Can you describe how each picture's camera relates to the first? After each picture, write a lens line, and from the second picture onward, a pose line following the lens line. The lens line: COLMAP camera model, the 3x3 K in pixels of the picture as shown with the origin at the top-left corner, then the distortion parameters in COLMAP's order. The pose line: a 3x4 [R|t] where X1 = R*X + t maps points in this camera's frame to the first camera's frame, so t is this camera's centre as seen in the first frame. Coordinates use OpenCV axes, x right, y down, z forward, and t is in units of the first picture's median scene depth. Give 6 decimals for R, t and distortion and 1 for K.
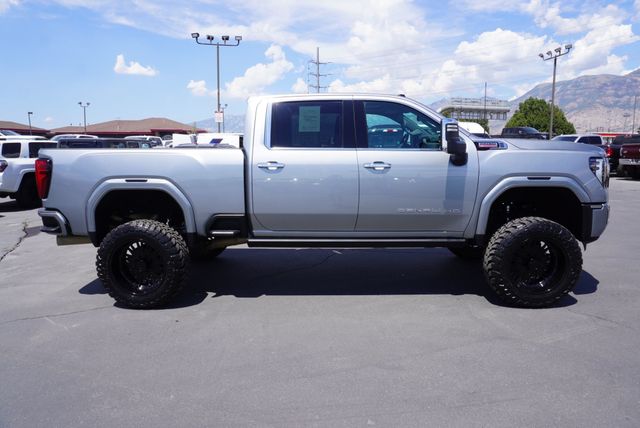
lens RADIAL K [[433.6, 0, 321.4], [0, 433.6, 212.8], [0, 0, 1]] dist [-0.035499, 0.030020]
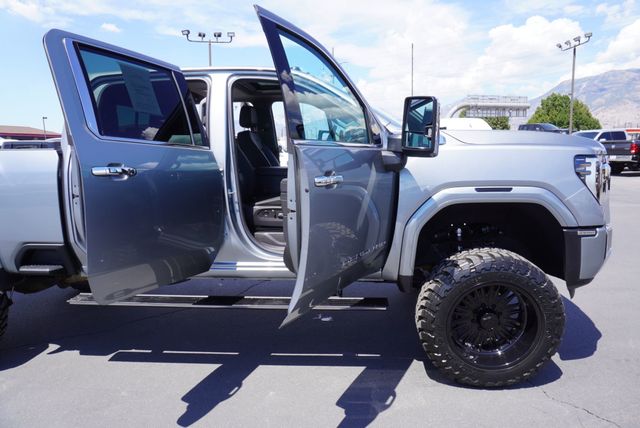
lens RADIAL K [[433.6, 0, 318.9], [0, 433.6, 211.0], [0, 0, 1]] dist [-0.035499, 0.030020]
pose [[0.998632, -0.005190, -0.052029, 0.244388], [0.004876, 0.999969, -0.006152, -0.039624], [0.052059, 0.005890, 0.998627, 0.302916]]
